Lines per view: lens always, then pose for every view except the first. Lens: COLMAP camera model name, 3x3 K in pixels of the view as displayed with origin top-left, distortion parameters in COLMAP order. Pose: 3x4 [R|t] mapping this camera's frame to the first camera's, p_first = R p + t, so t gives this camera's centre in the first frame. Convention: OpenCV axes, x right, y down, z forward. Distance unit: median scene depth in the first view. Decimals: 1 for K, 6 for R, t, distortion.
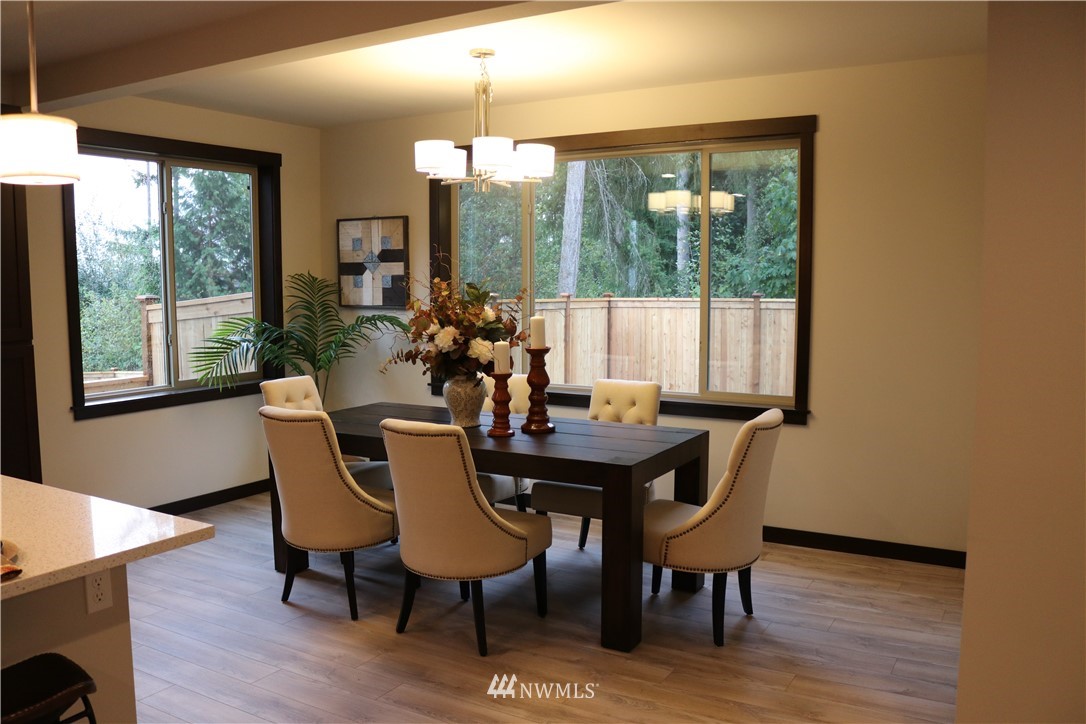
lens RADIAL K [[908.4, 0, 543.0], [0, 908.4, 362.0], [0, 0, 1]] dist [-0.155173, 0.123231]
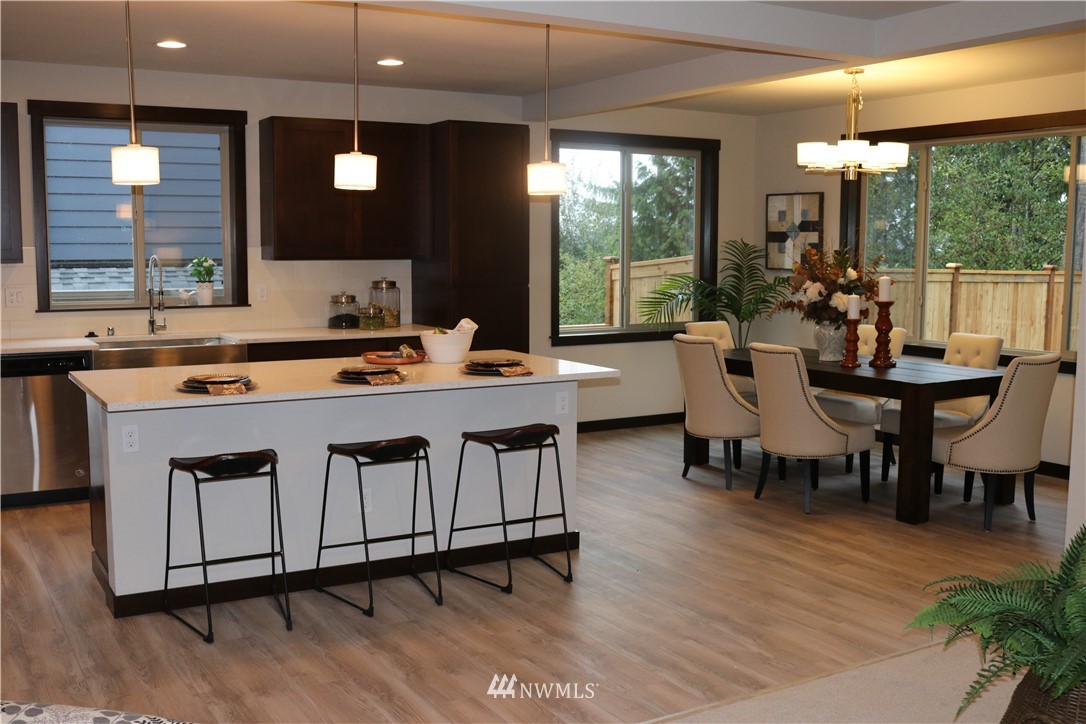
lens RADIAL K [[1140.4, 0, 543.0], [0, 1140.4, 362.0], [0, 0, 1]] dist [-0.017660, -0.015507]
pose [[0.880290, 0.058946, -0.470759, 0.233849], [-0.054144, 0.998251, 0.023749, 0.040941], [0.471336, 0.004583, 0.881942, -0.459033]]
